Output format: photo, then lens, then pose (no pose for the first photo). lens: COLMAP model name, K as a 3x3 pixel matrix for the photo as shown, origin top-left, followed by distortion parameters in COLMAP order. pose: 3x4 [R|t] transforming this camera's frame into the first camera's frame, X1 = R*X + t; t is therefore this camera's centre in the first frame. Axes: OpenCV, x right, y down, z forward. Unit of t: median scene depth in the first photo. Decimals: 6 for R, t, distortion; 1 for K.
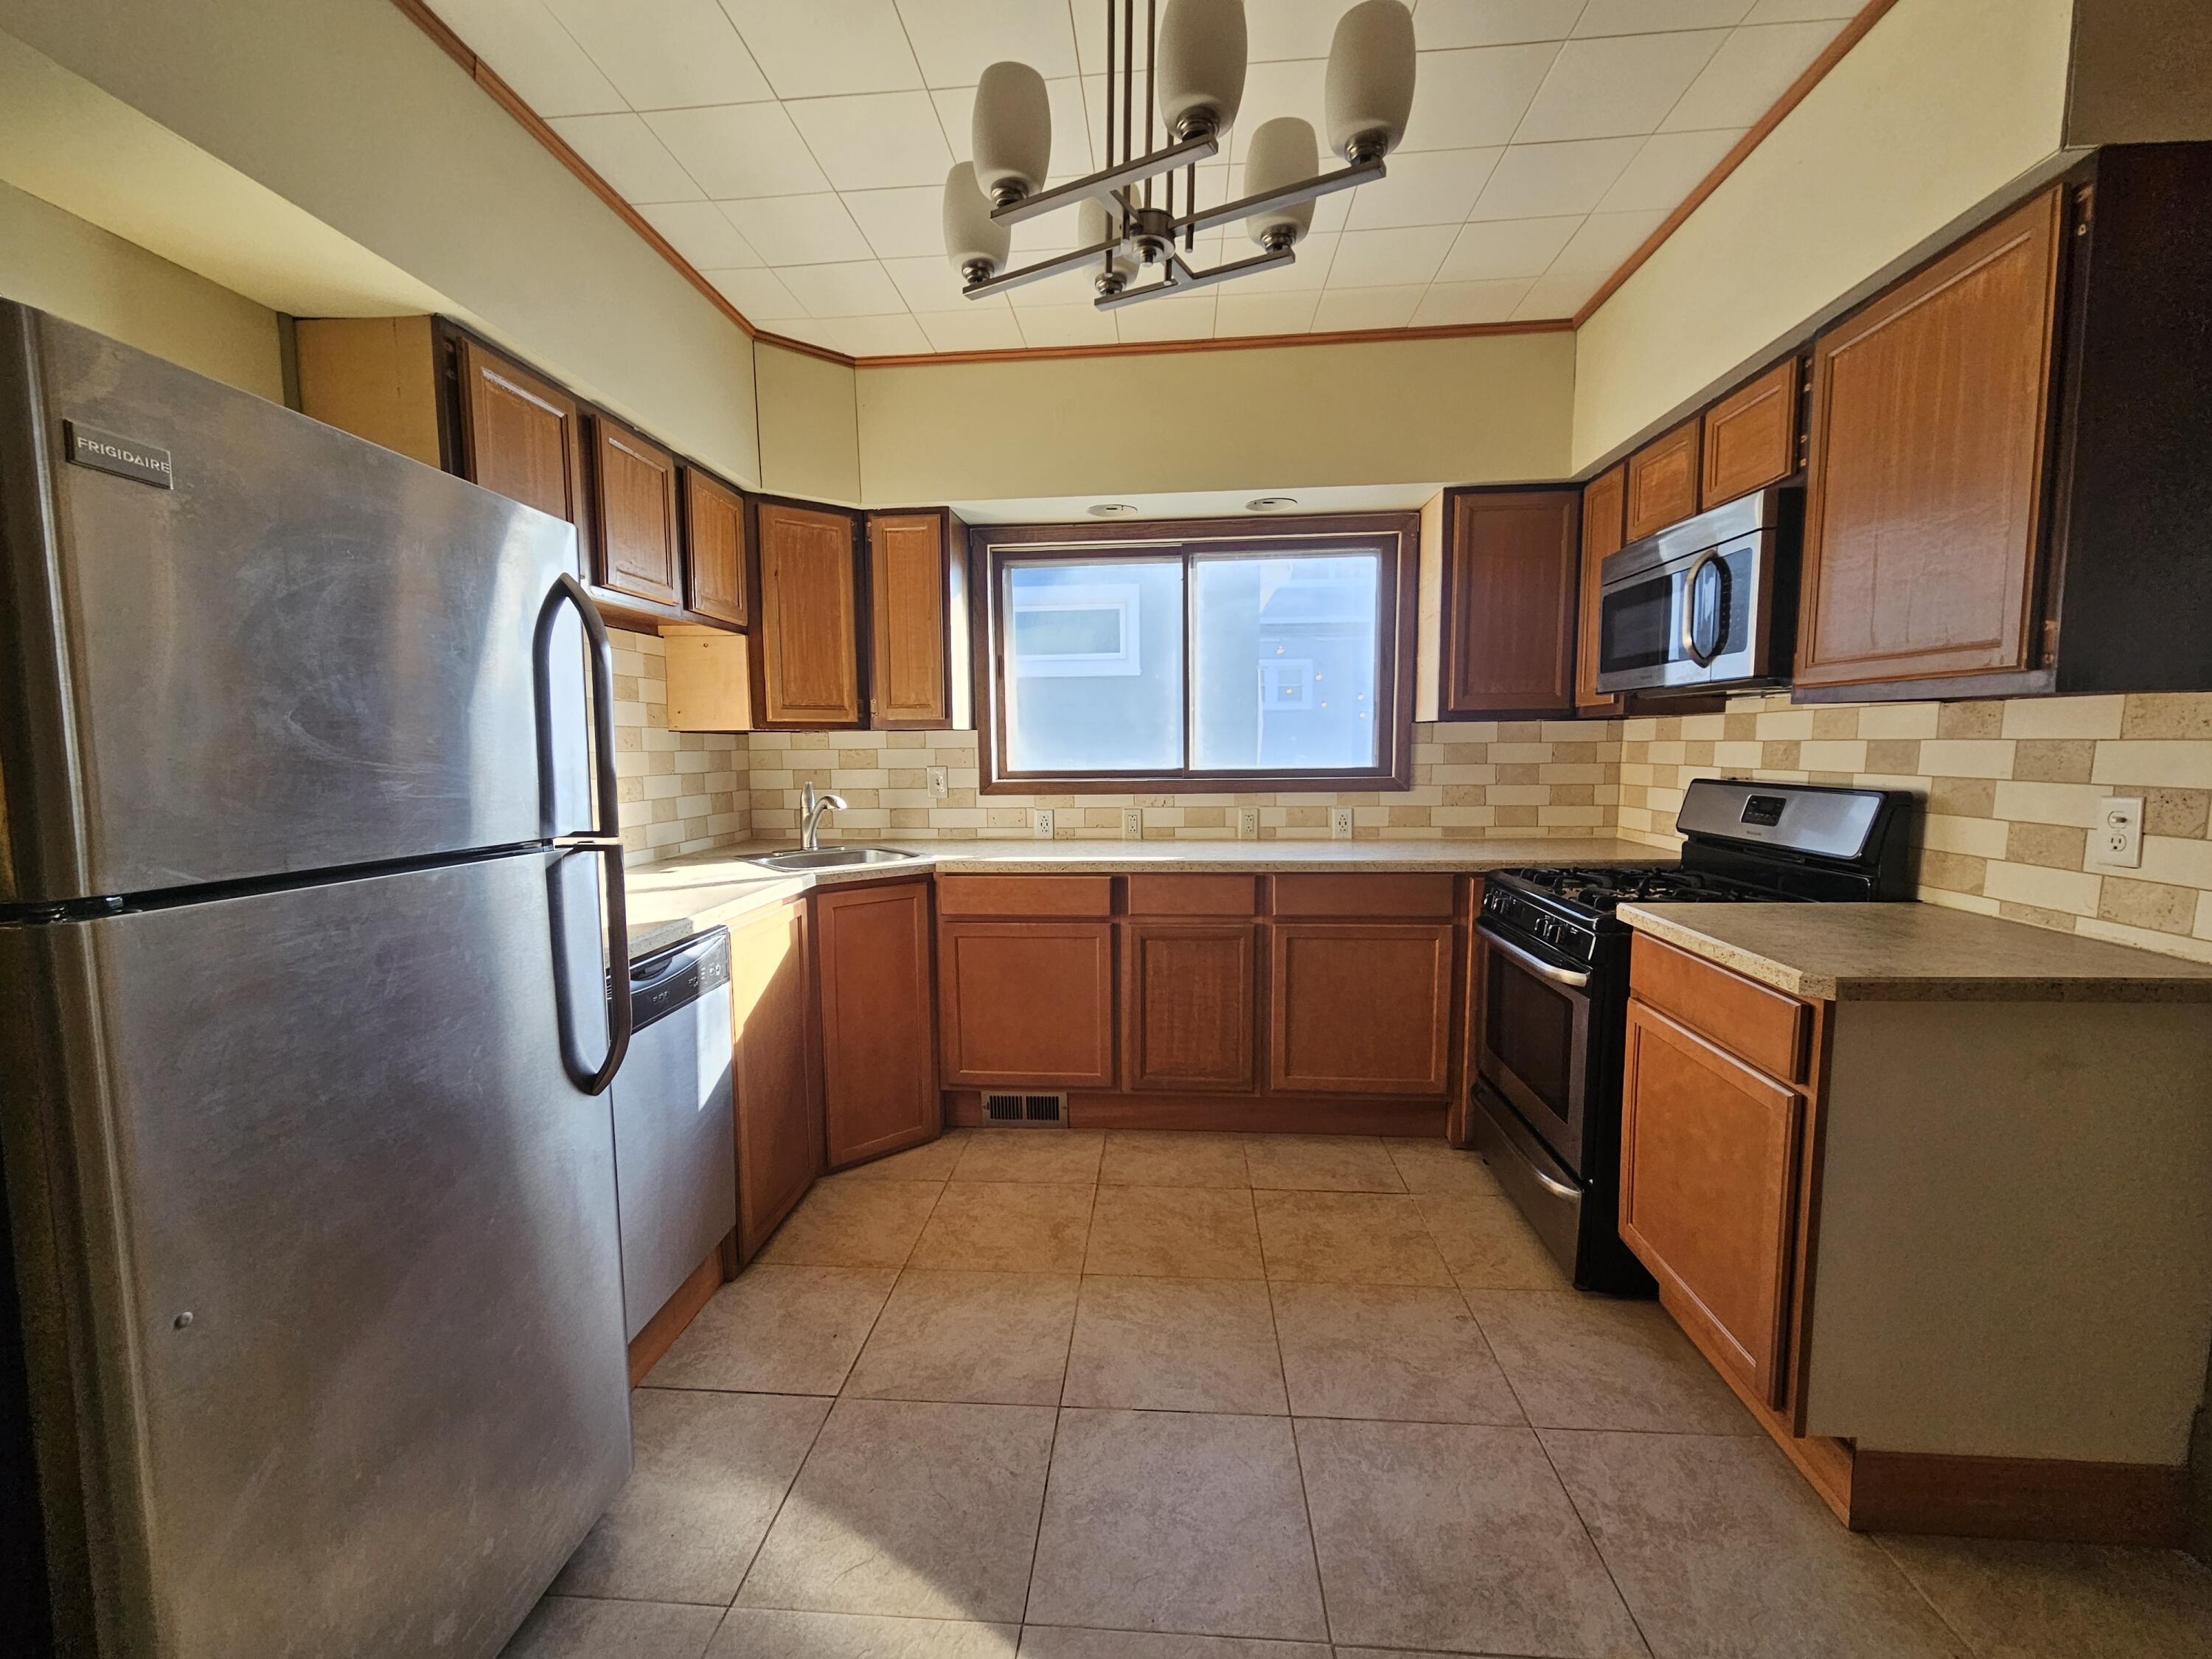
lens RADIAL K [[906.8, 0, 1102.8], [0, 906.8, 833.1], [0, 0, 1]] dist [0.001304, 0.000281]
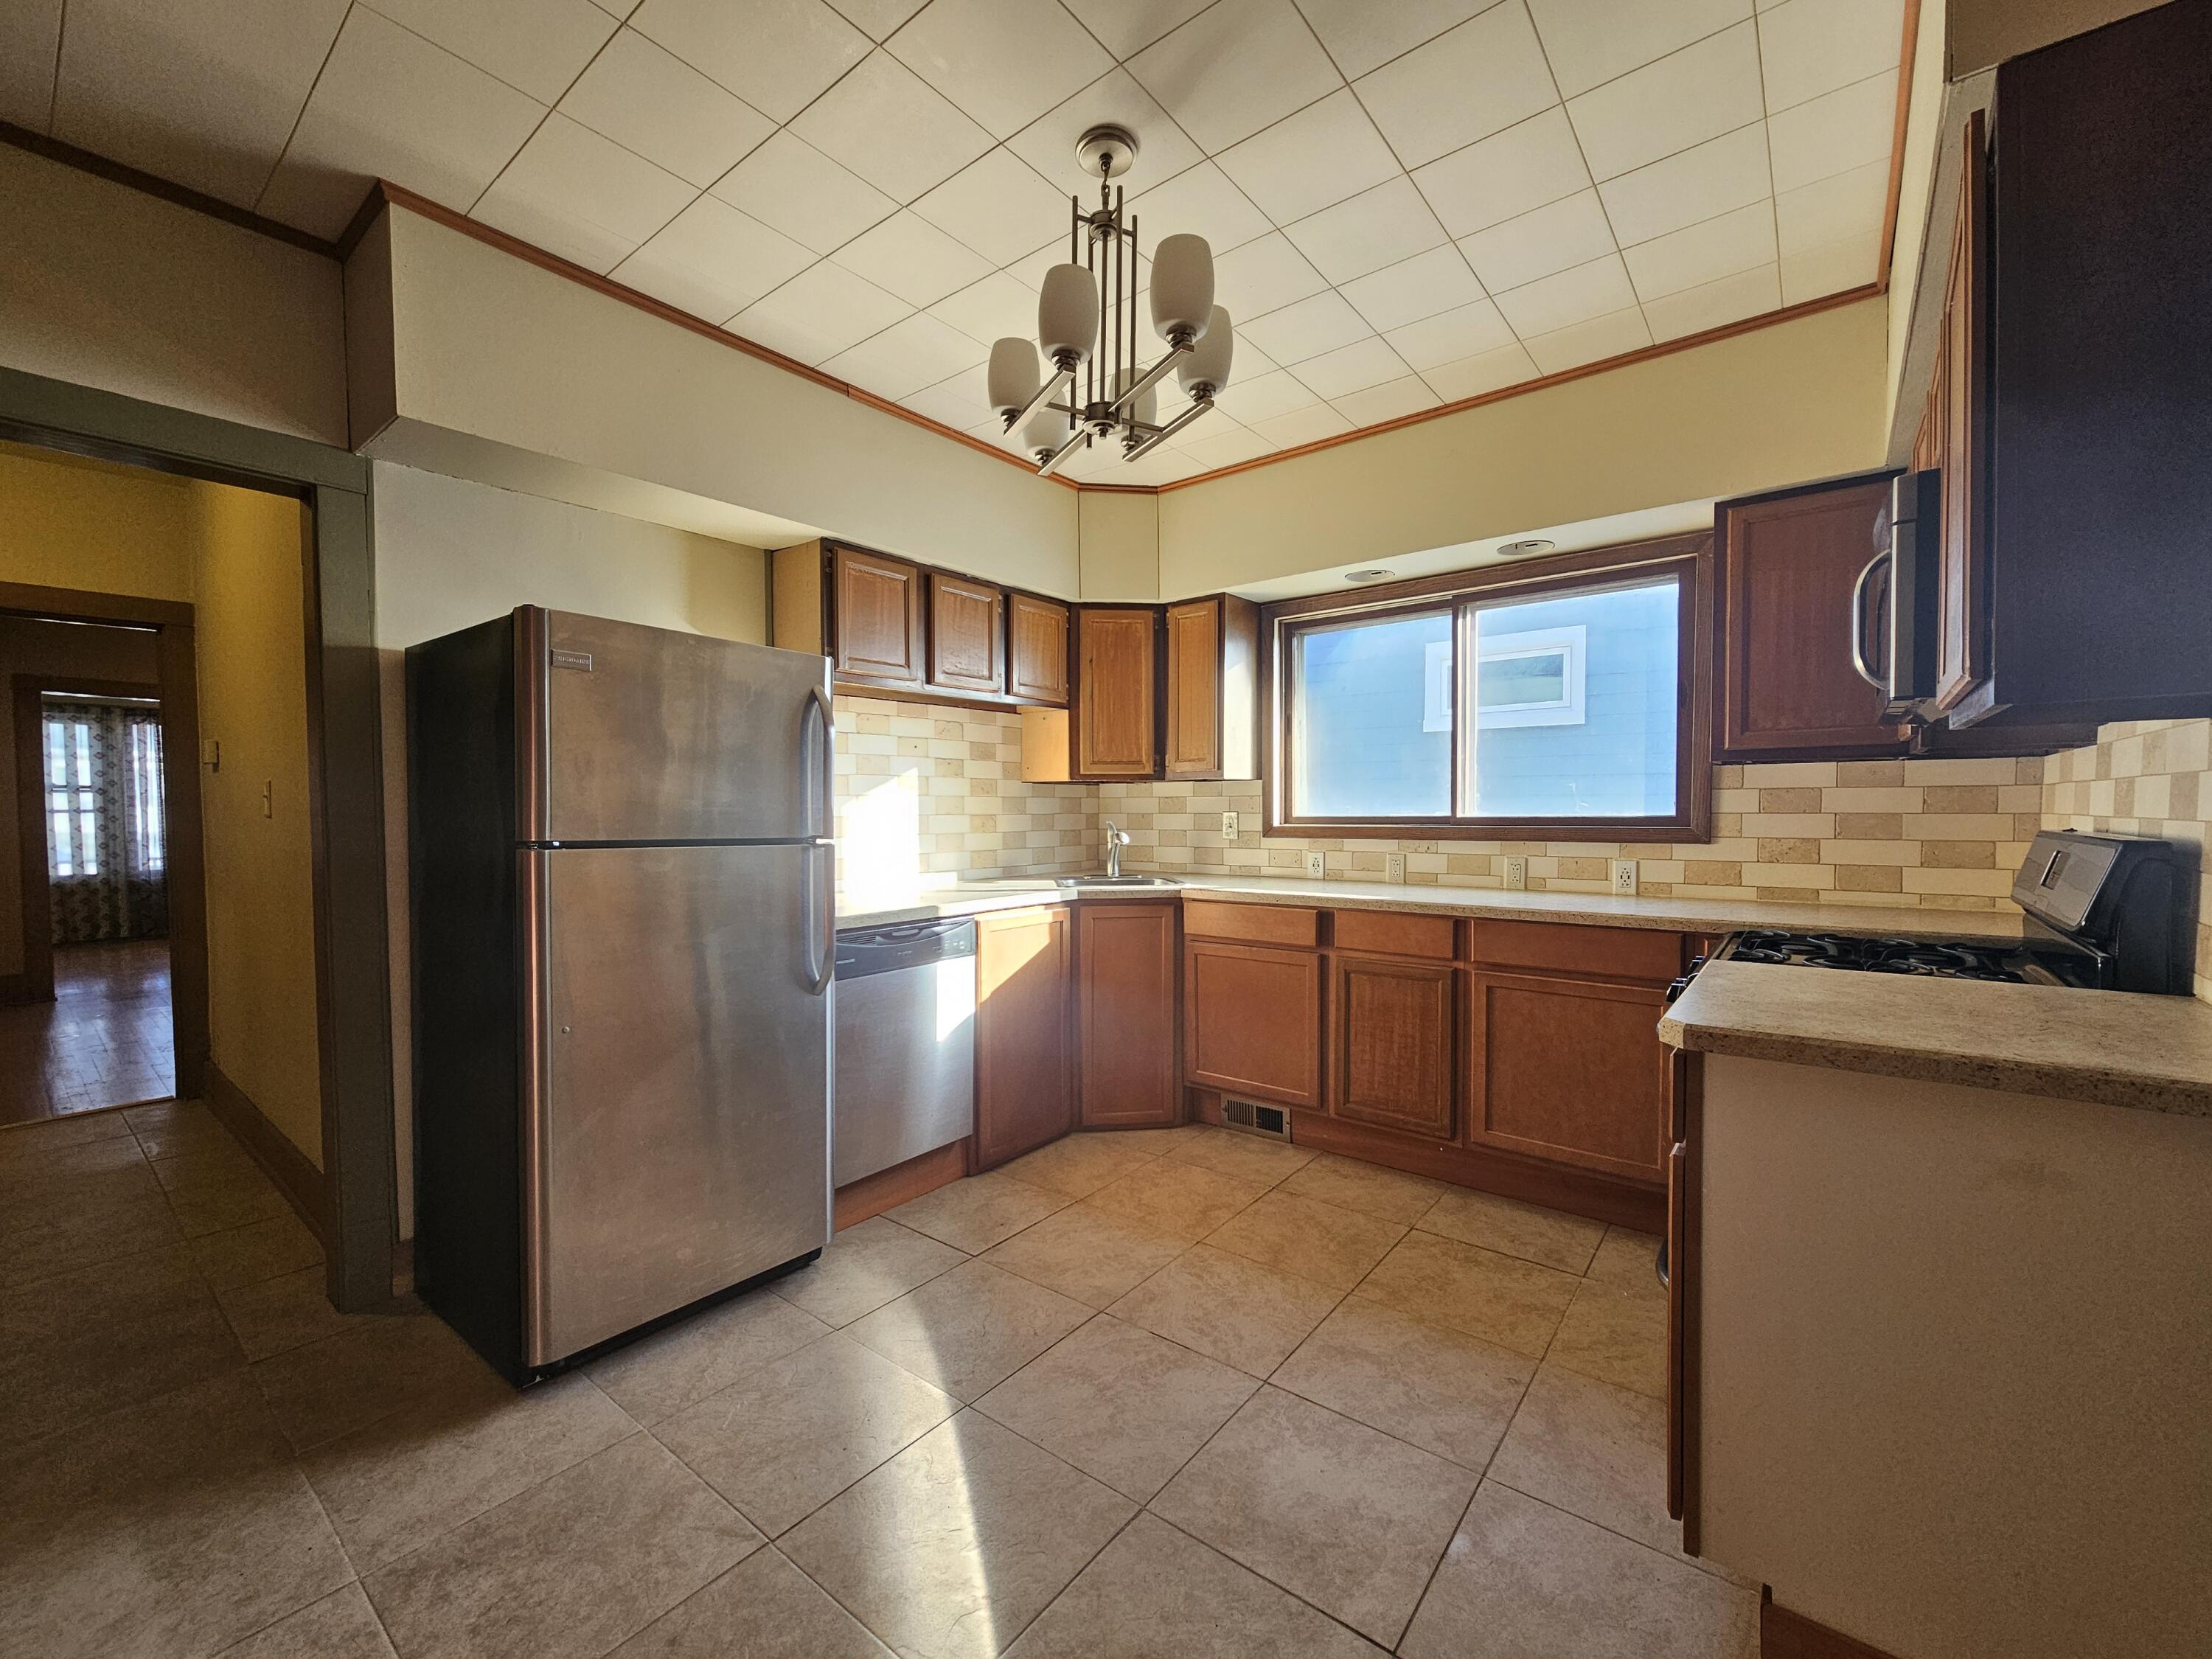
lens RADIAL K [[903.7, 0, 1106.0], [0, 903.7, 829.5], [0, 0, 1]] dist [0.001356, 0.000699]
pose [[0.831844, 0.019682, -0.554661, 0.390612], [-0.057533, 0.997045, -0.050905, 0.020431], [0.552020, 0.074257, 0.830518, -0.049465]]
